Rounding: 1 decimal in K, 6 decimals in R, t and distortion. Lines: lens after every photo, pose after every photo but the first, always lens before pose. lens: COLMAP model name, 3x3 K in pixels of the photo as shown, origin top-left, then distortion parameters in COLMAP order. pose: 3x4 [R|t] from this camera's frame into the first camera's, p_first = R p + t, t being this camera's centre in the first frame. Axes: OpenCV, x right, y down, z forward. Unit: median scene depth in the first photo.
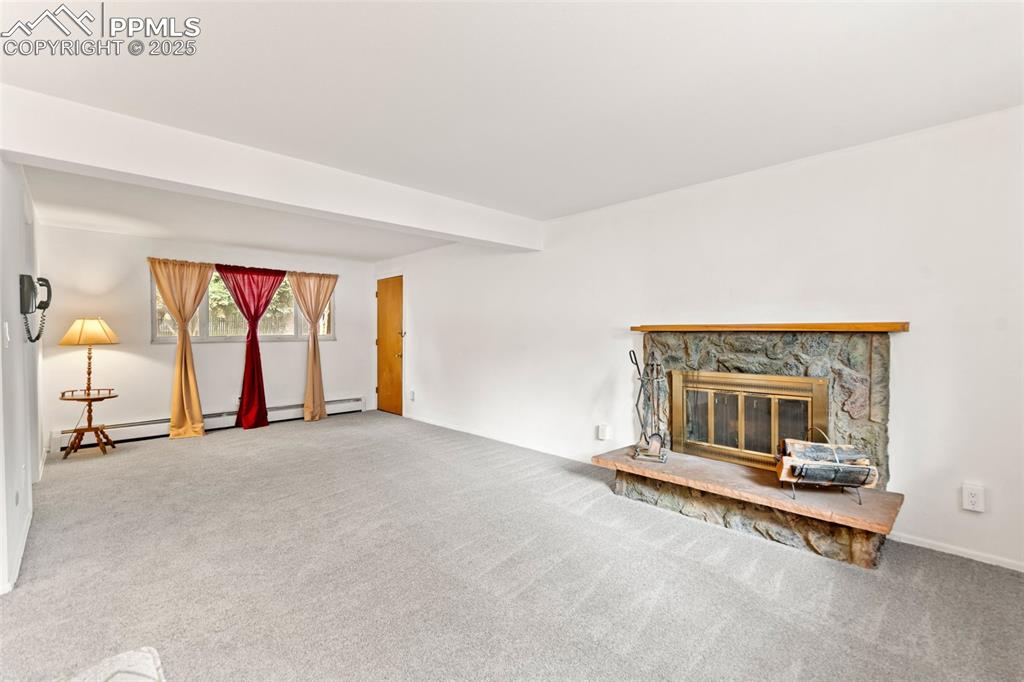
lens RADIAL K [[445.8, 0, 508.1], [0, 445.8, 335.9], [0, 0, 1]] dist [0.002635, 0.000350]
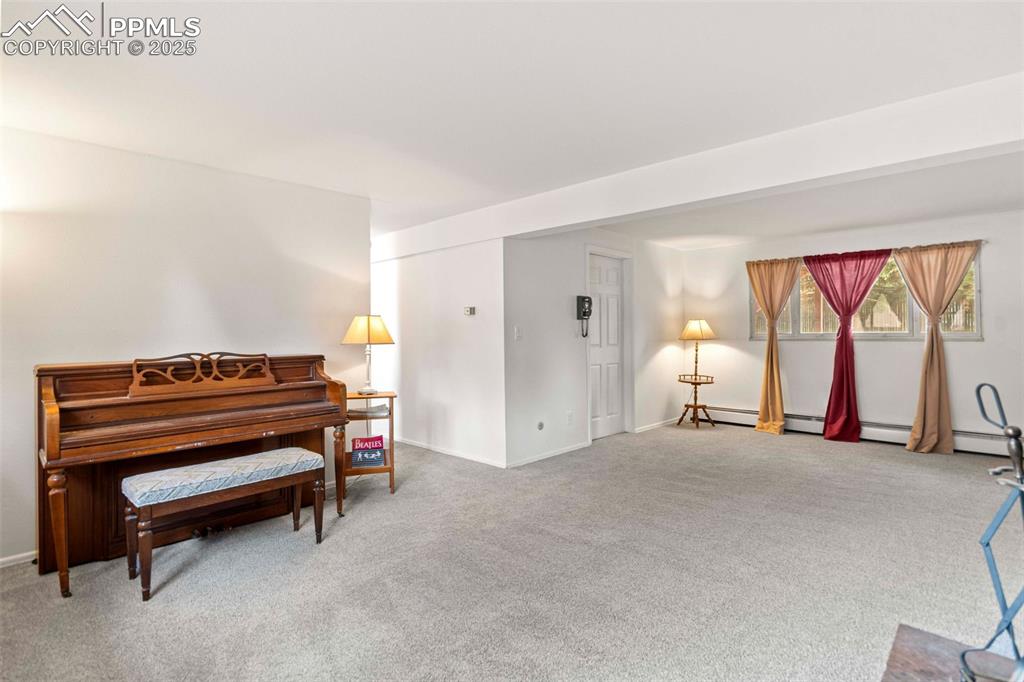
lens RADIAL K [[480.4, 0, 504.7], [0, 480.4, 339.5], [0, 0, 1]] dist [0.004379, -0.000106]
pose [[0.055354, 0.016393, -0.998332, 0.341778], [-0.001731, 0.999865, 0.016323, -0.002573], [0.998465, 0.000824, 0.055375, 0.332658]]
